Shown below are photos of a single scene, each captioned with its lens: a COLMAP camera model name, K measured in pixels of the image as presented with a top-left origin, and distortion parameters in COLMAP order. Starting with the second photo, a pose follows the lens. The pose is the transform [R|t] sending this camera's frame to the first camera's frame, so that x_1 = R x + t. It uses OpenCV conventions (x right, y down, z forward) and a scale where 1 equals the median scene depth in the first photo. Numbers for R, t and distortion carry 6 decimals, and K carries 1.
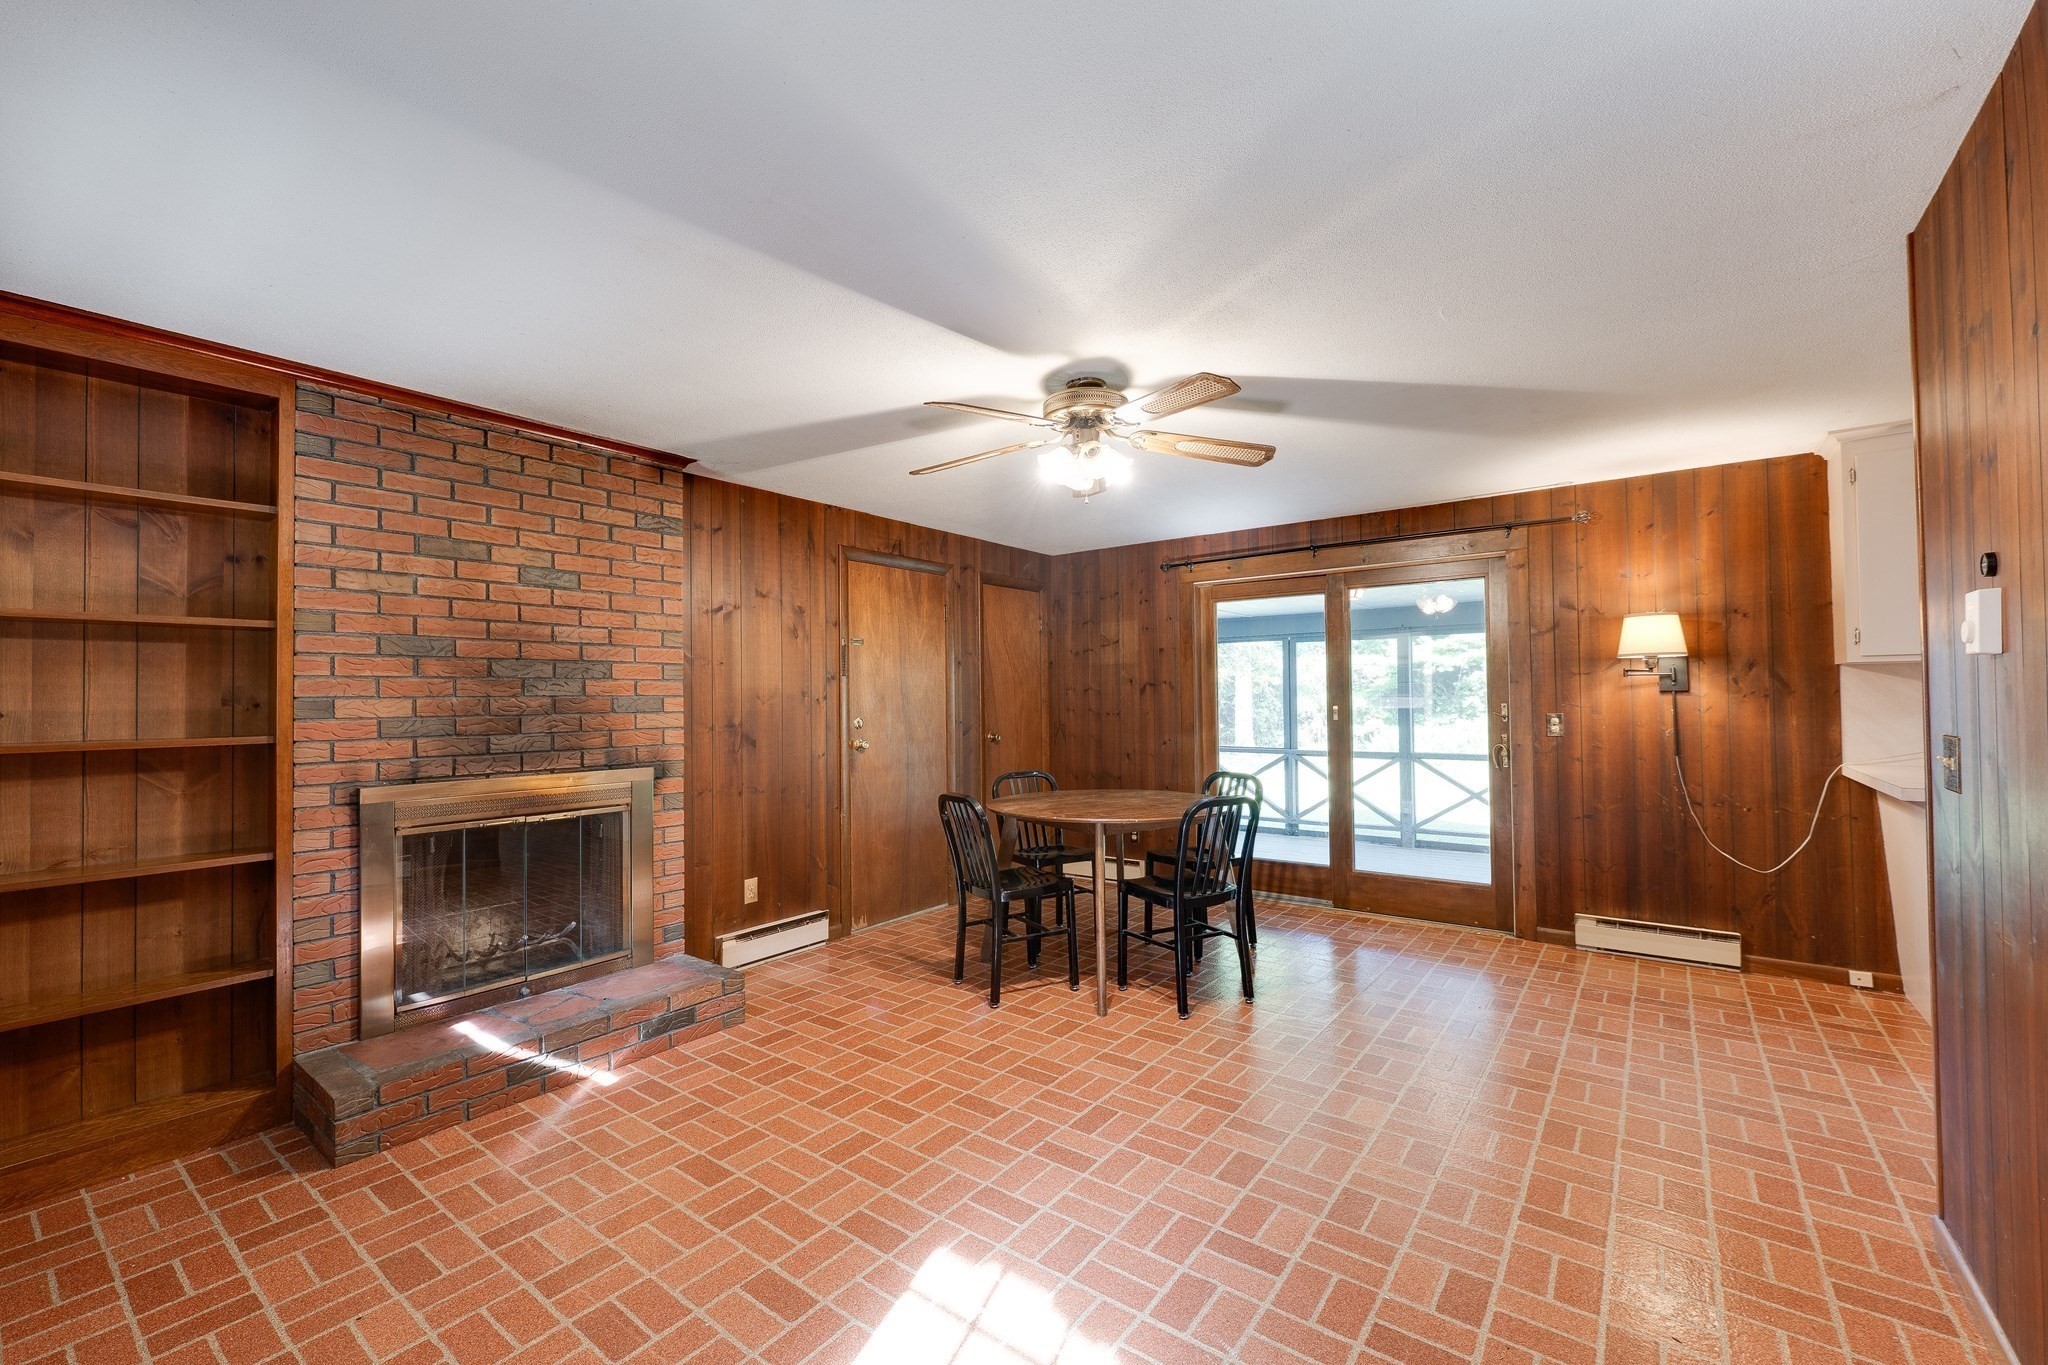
lens RADIAL K [[840.0, 0, 1025.7], [0, 840.0, 686.7], [0, 0, 1]] dist [-0.001928, -0.000149]
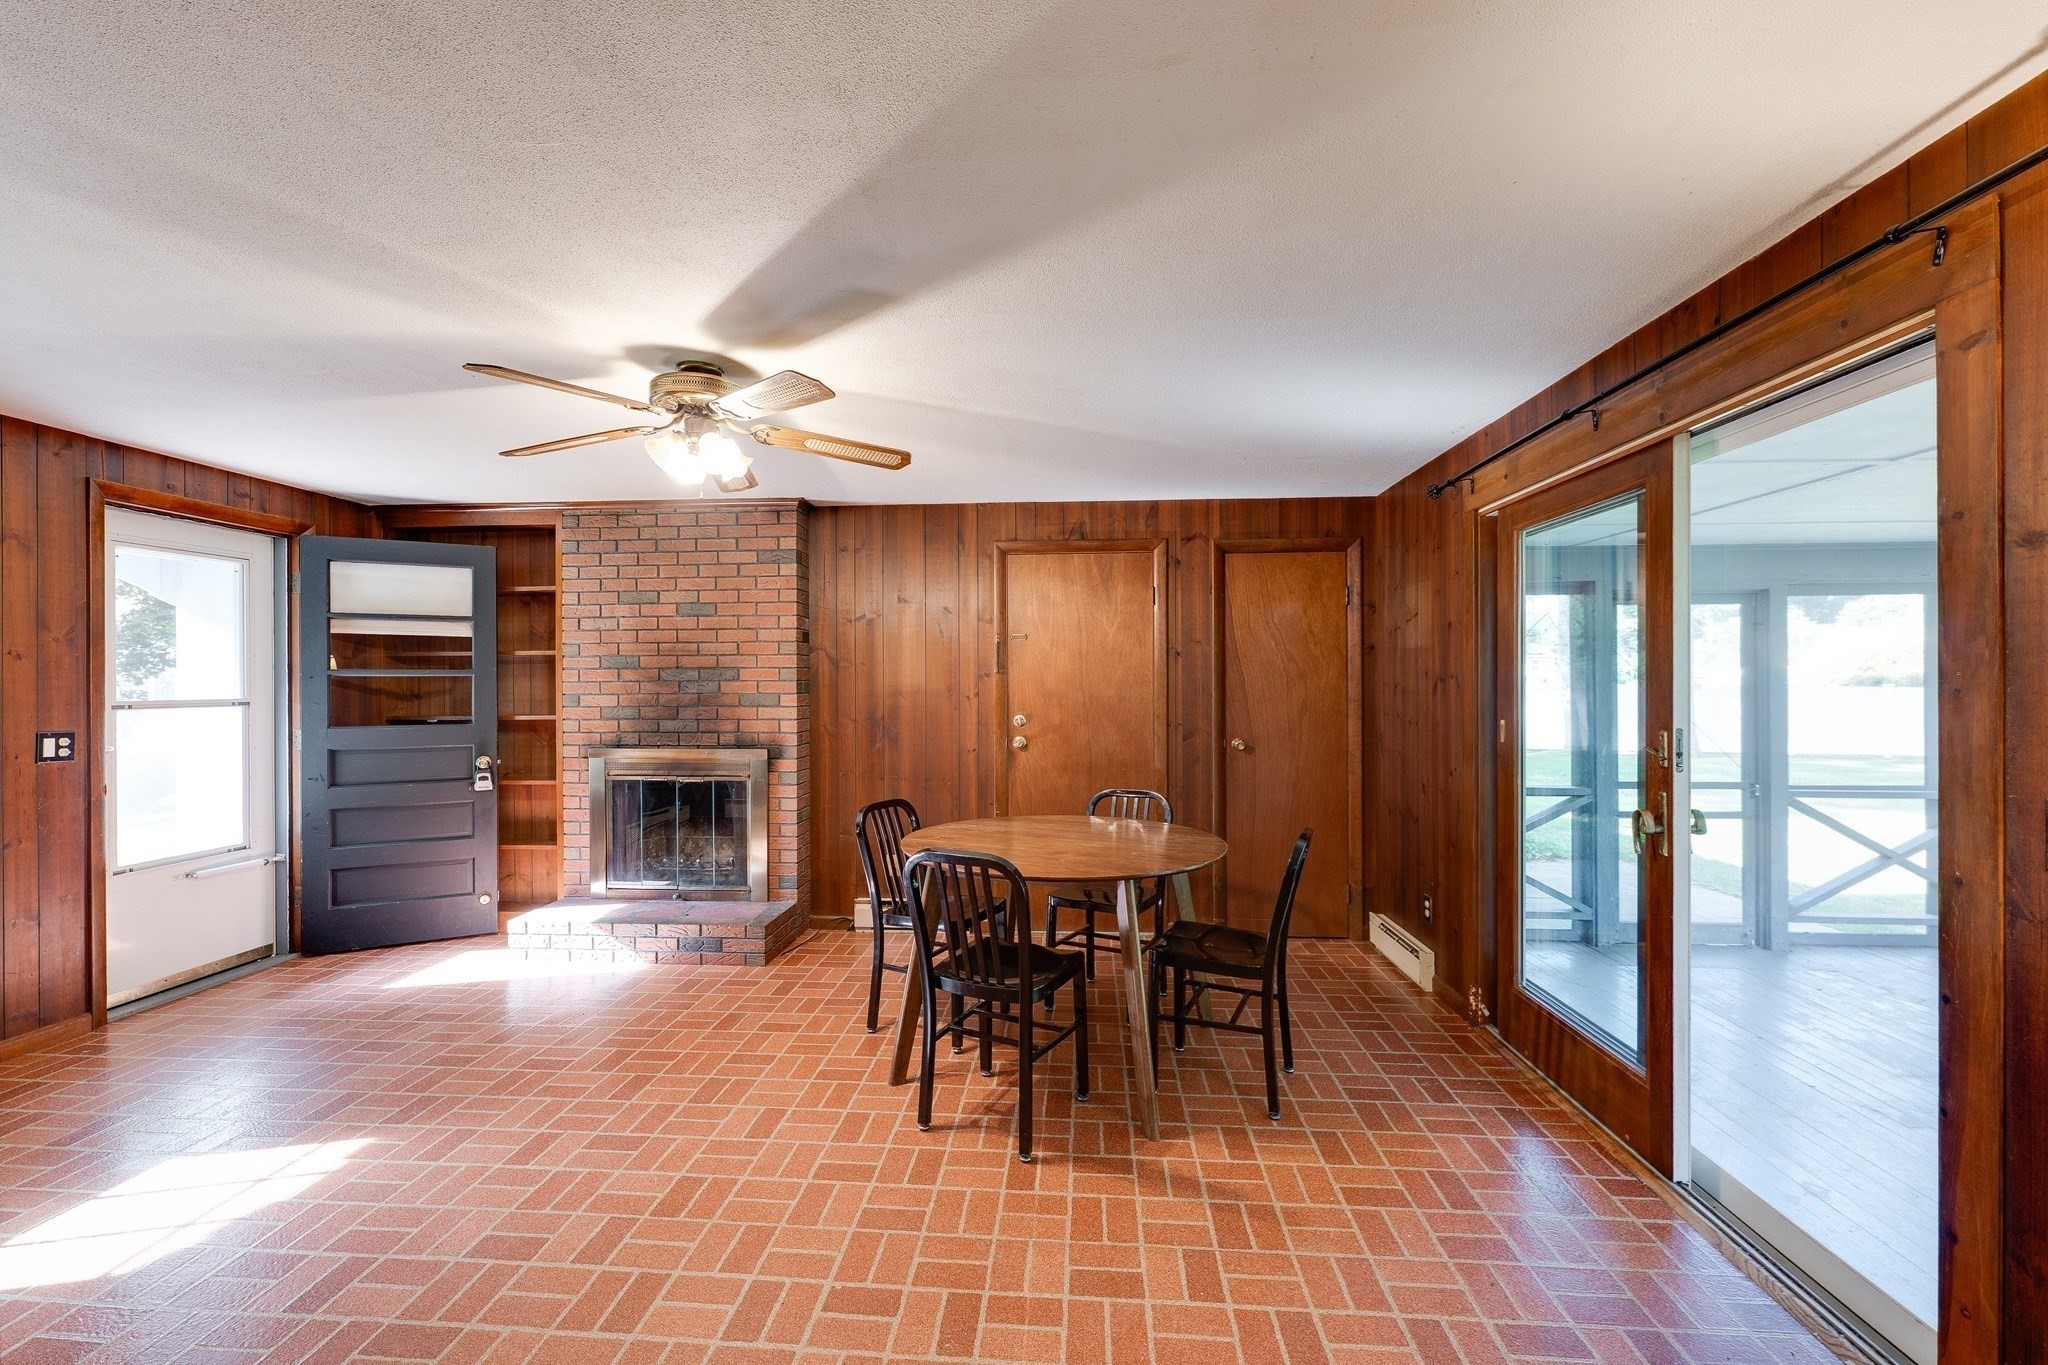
lens RADIAL K [[840.0, 0, 1025.7], [0, 840.0, 686.7], [0, 0, 1]] dist [-0.001928, -0.000149]
pose [[0.542663, 0.013959, -0.839835, 0.791803], [0.009789, 0.999689, 0.022942, -0.023293], [0.839894, -0.020671, 0.542357, 0.604867]]
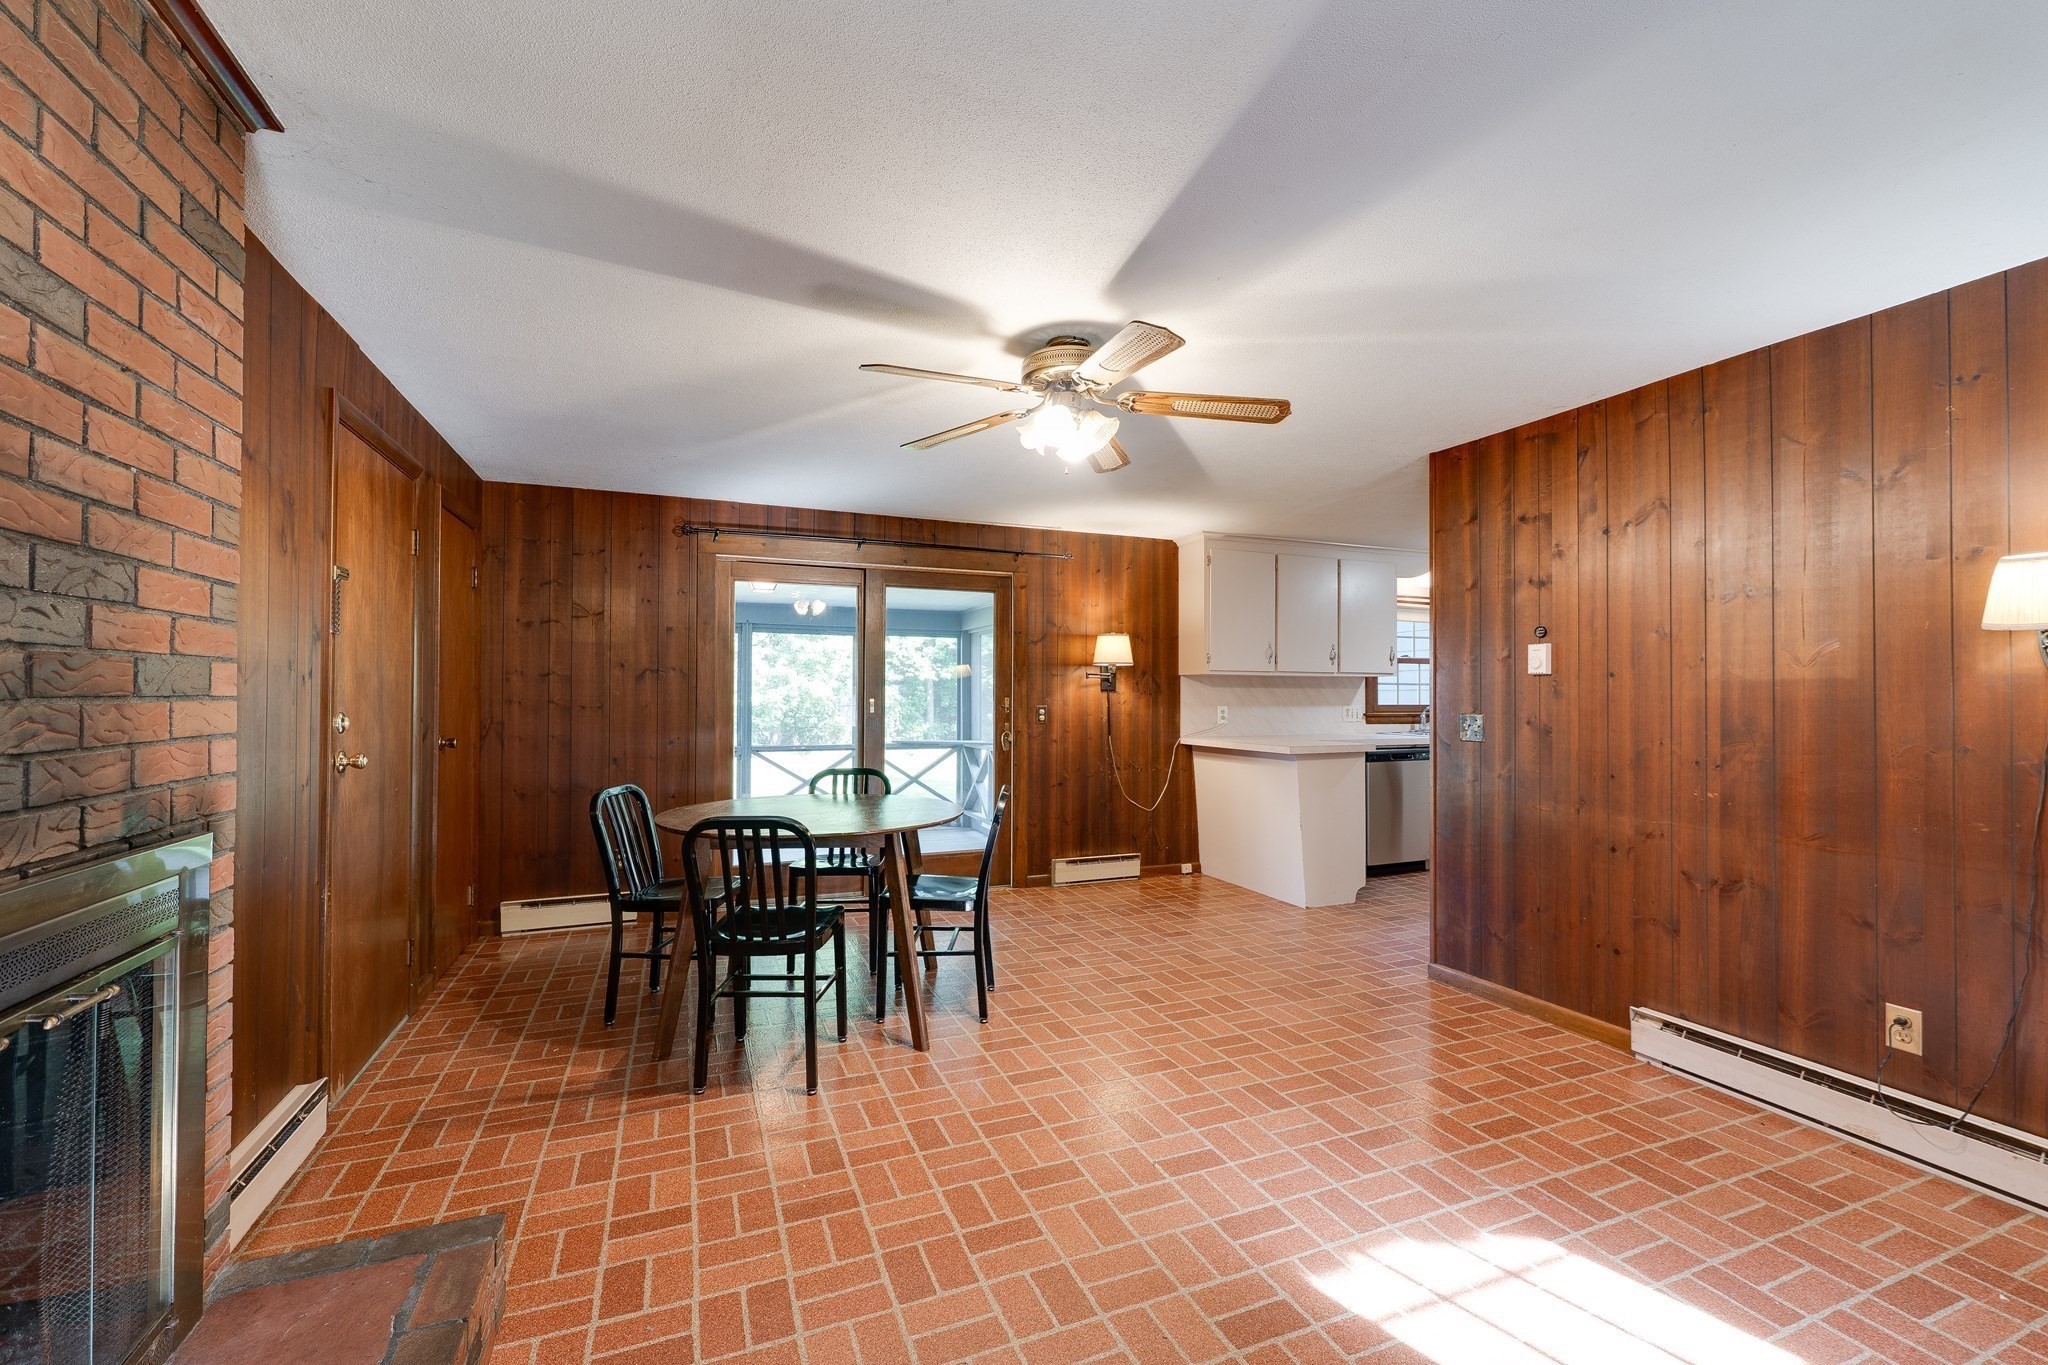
lens RADIAL K [[840.0, 0, 1025.7], [0, 840.0, 686.7], [0, 0, 1]] dist [-0.001928, -0.000149]
pose [[0.511727, 0.020937, 0.858893, -0.558874], [-0.024283, 0.999656, -0.009901, 0.018772], [-0.858805, -0.015790, 0.512059, 0.428476]]
